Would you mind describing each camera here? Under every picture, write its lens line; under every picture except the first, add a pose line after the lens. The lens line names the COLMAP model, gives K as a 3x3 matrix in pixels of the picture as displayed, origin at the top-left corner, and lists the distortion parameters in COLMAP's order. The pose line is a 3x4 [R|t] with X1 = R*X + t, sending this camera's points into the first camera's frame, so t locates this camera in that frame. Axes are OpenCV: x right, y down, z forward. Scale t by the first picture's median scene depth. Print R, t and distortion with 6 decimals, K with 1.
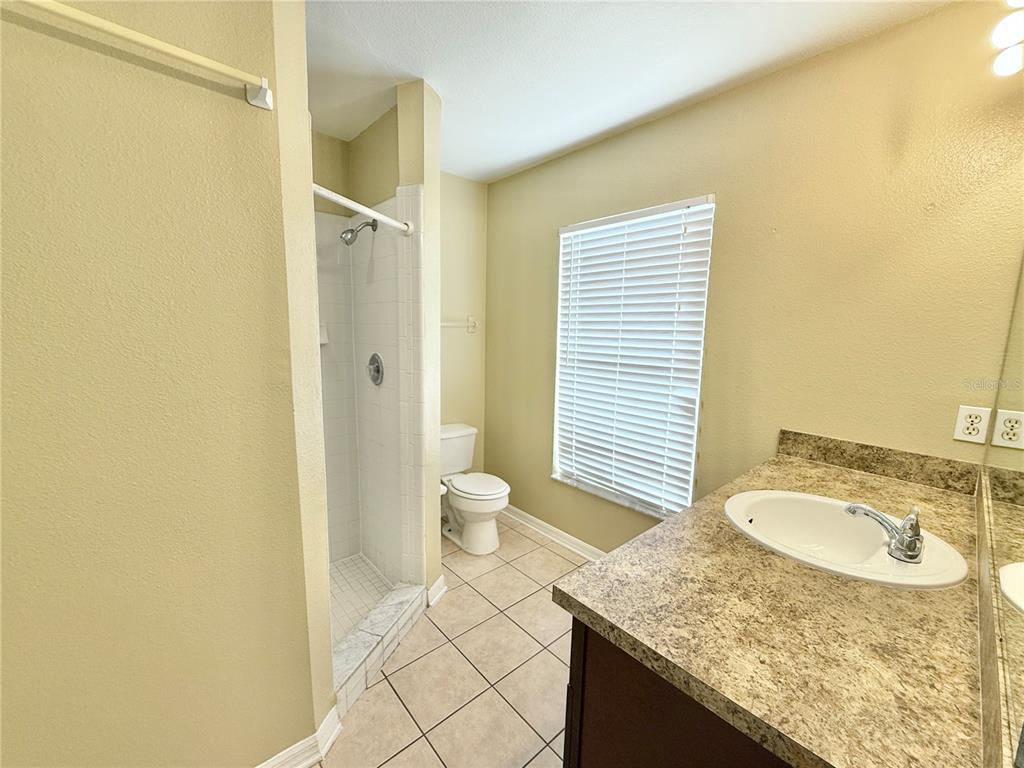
lens RADIAL K [[410.7, 0, 512.0], [0, 410.7, 384.0], [0, 0, 1]] dist [0.002717, 0.000067]
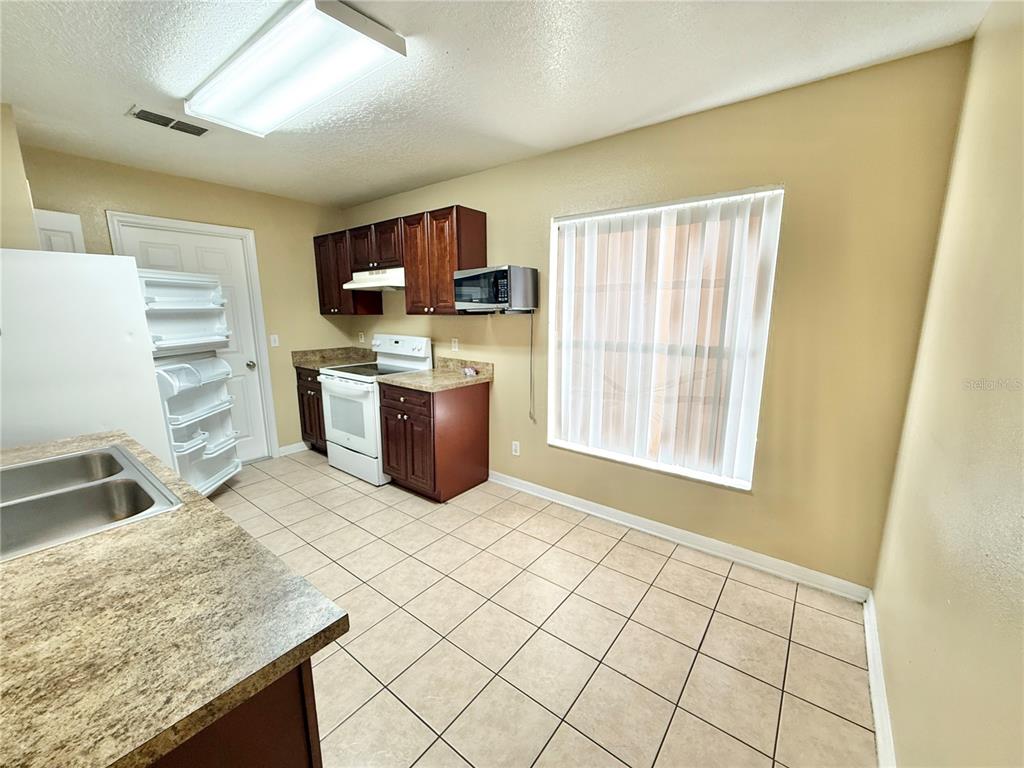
lens RADIAL K [[410.7, 0, 512.0], [0, 410.7, 384.0], [0, 0, 1]] dist [0.002717, 0.000067]
pose [[-0.982145, 0.021611, -0.186882, -0.262977], [-0.038045, 0.950037, 0.309809, -0.333252], [0.184240, 0.311387, -0.932252, 2.176992]]
